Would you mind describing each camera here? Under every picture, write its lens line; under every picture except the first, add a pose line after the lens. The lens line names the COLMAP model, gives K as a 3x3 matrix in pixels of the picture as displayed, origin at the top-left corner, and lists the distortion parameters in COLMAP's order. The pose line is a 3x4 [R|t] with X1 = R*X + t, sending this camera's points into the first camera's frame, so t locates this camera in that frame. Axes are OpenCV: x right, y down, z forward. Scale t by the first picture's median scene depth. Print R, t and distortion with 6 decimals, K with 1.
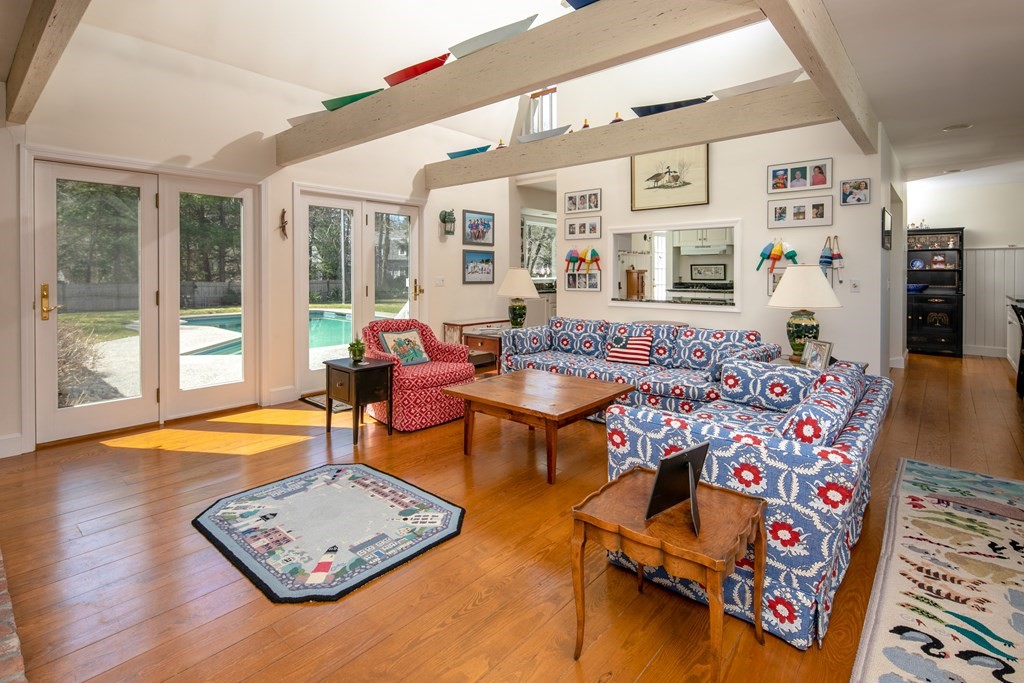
lens RADIAL K [[506.6, 0, 509.7], [0, 506.6, 277.6], [0, 0, 1]] dist [0.025845, -0.000013]
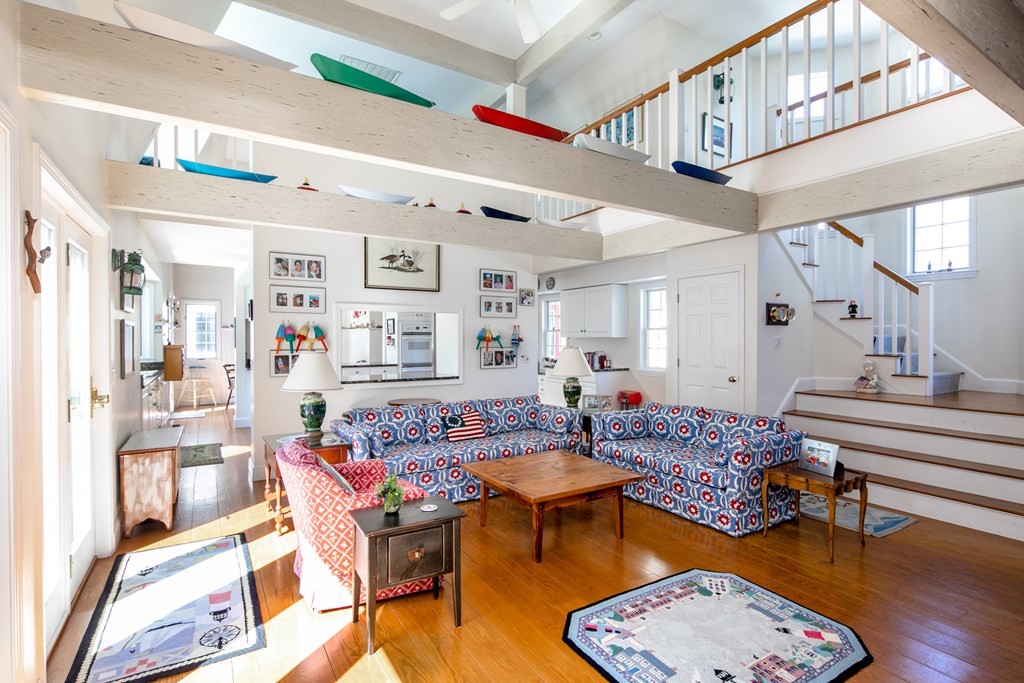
lens RADIAL K [[494.4, 0, 512.0], [0, 494.4, 341.5], [0, 0, 1]] dist [0.000553, -0.000097]
pose [[0.297889, -0.007717, 0.954569, -0.680407], [0.008062, 0.999952, 0.005568, -0.040434], [-0.954566, 0.006037, 0.297937, 0.555088]]
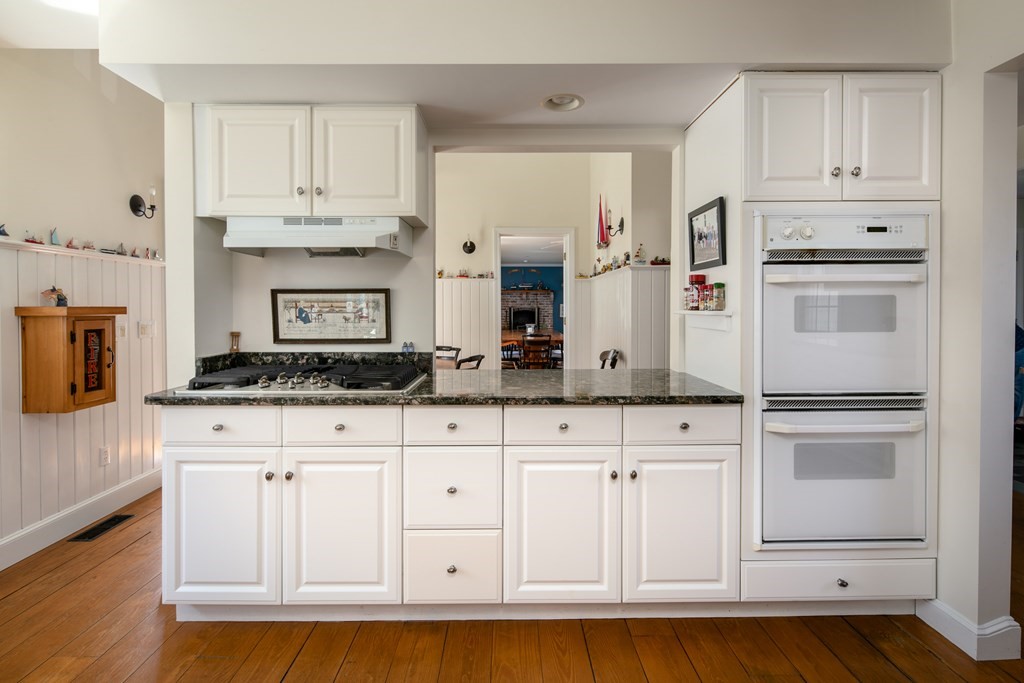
lens RADIAL K [[499.6, 0, 509.9], [0, 499.6, 315.5], [0, 0, 1]] dist [0.003278, 0.000288]
pose [[0.754006, -0.010108, 0.656789, 0.508666], [0.008895, 0.999947, 0.005178, -0.020299], [-0.656807, 0.001938, 0.754056, 1.310747]]
